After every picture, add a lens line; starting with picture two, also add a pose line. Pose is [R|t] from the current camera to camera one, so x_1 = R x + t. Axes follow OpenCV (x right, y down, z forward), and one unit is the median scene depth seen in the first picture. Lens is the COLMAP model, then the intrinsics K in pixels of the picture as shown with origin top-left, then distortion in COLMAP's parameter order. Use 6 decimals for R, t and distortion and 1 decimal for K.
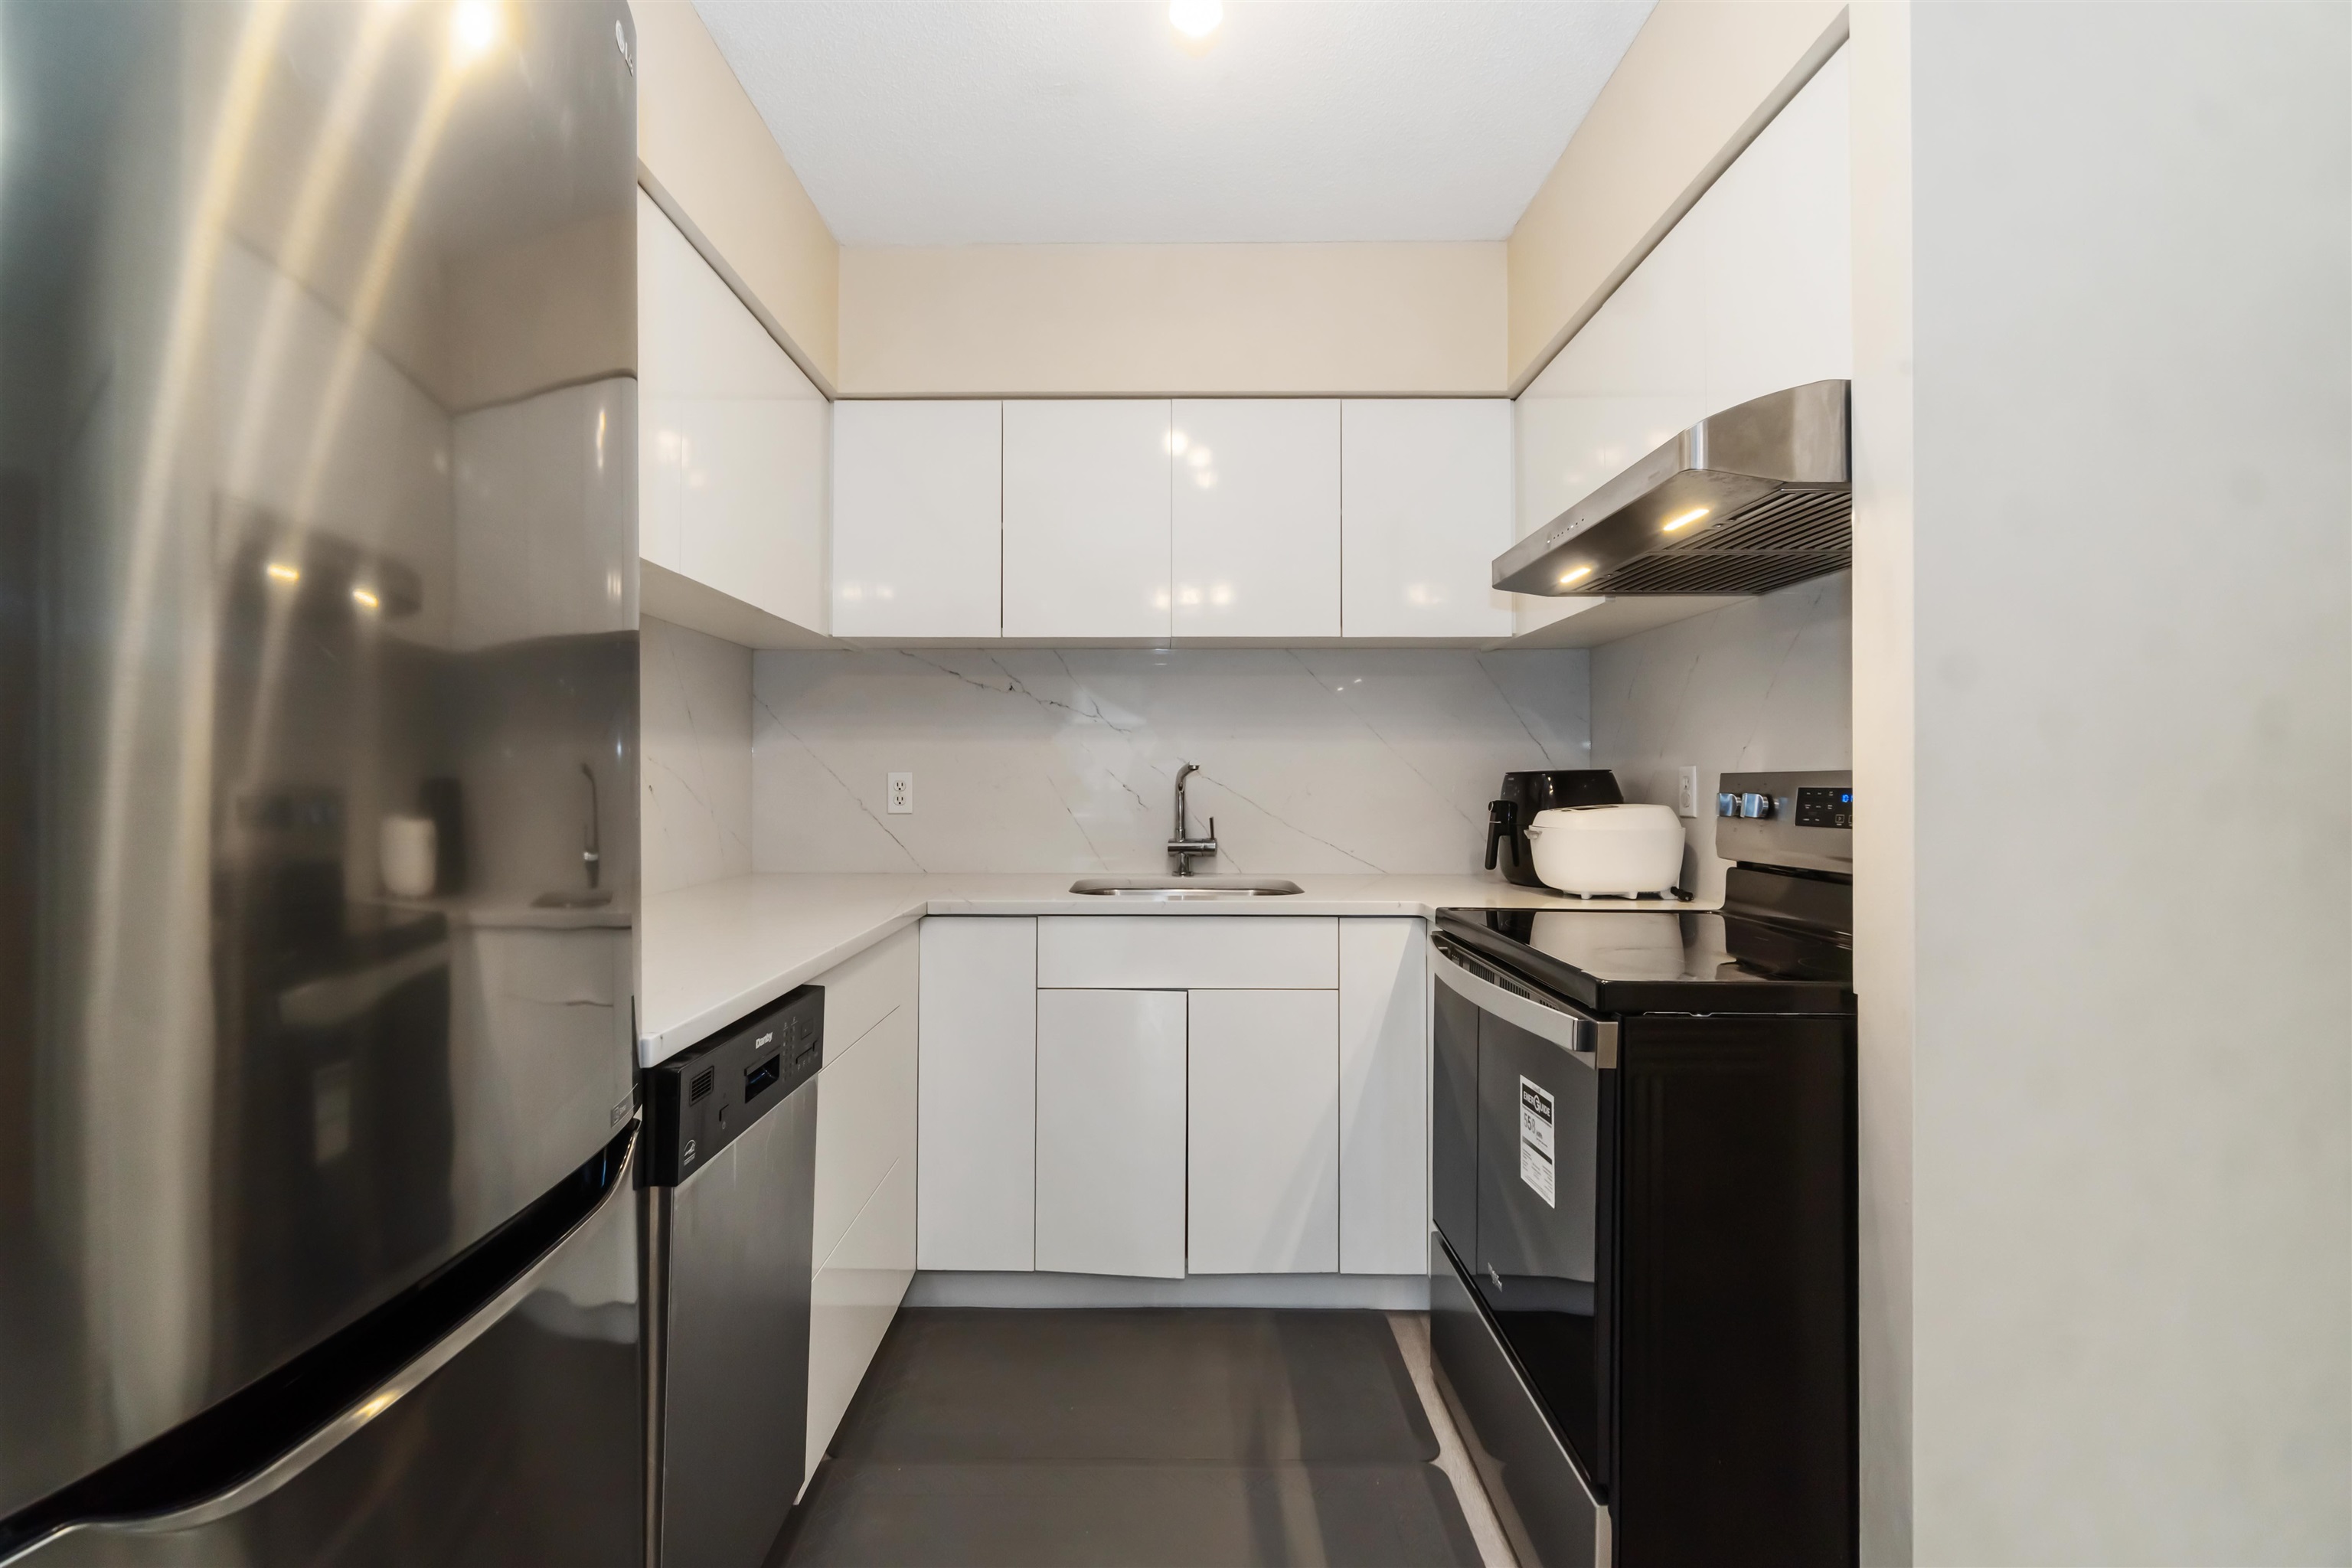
lens RADIAL K [[1016.3, 0, 1152.4], [0, 1016.3, 767.2], [0, 0, 1]] dist [-0.002076, -0.000329]
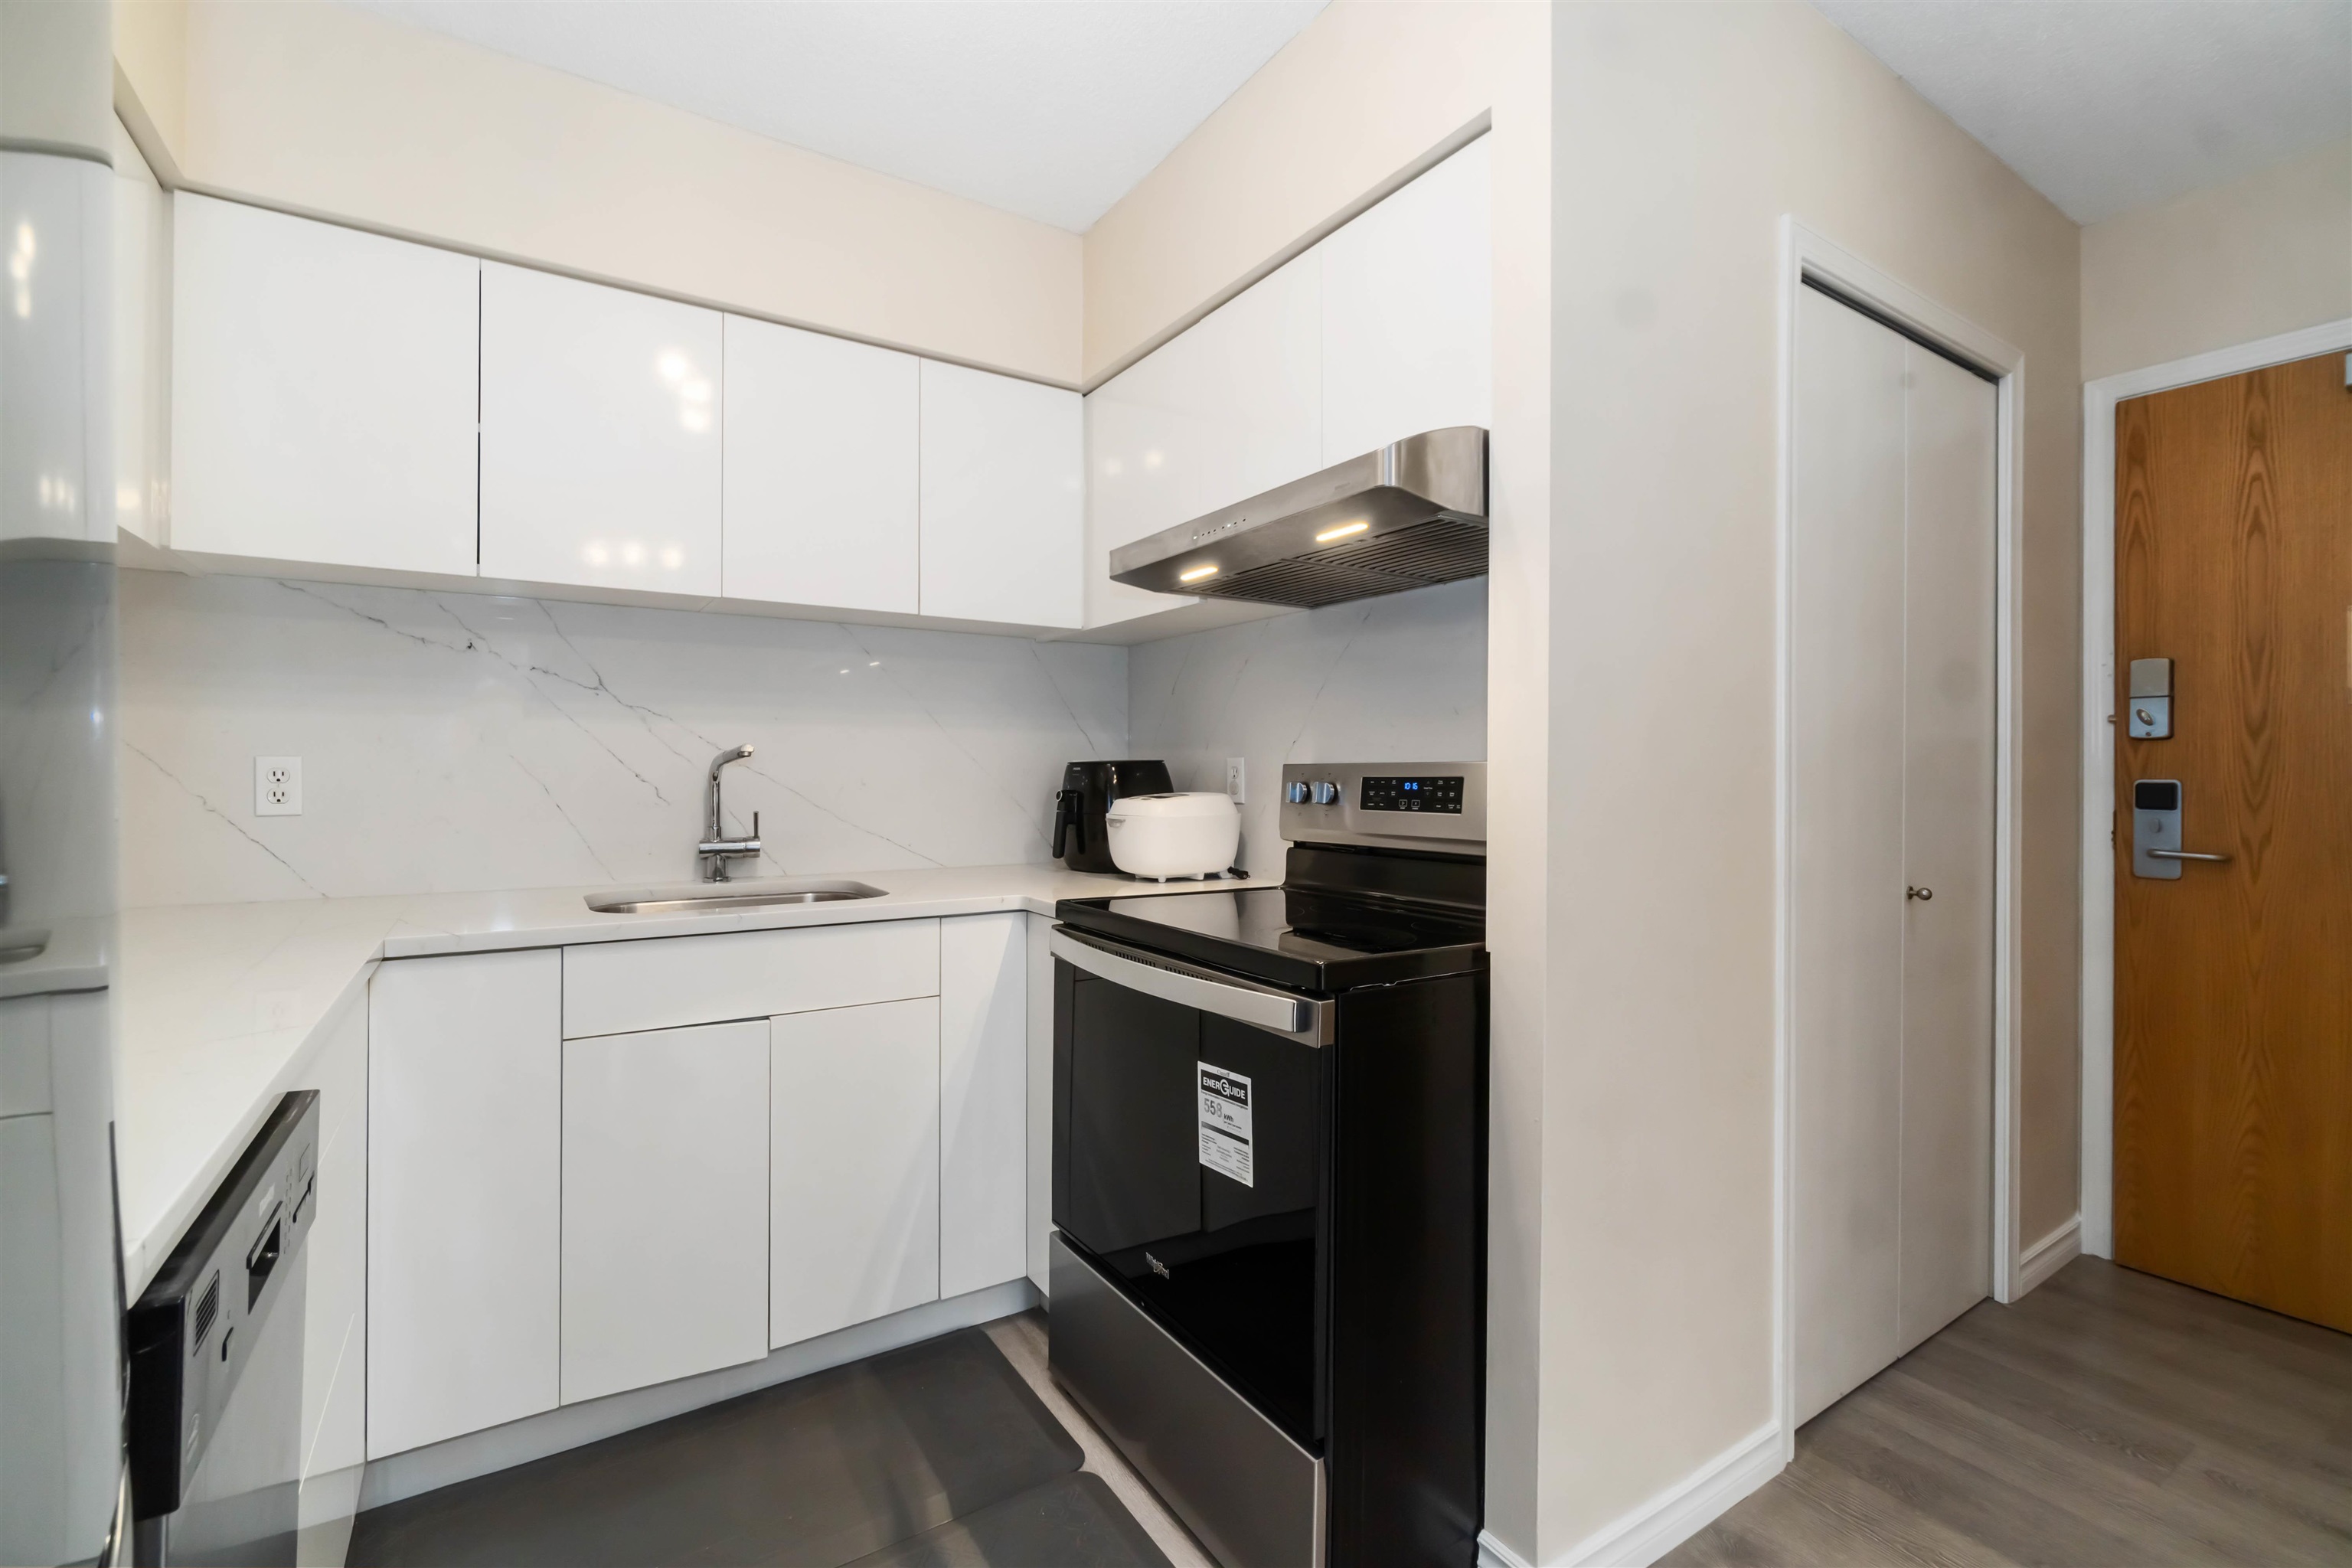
lens RADIAL K [[1006.3, 0, 1149.1], [0, 1006.3, 772.4], [0, 0, 1]] dist [-0.003242, -0.000303]
pose [[0.842353, 0.000991, 0.538925, -0.151308], [-0.009673, 0.999865, 0.013280, 0.001381], [-0.538839, -0.016399, 0.842249, 0.128880]]
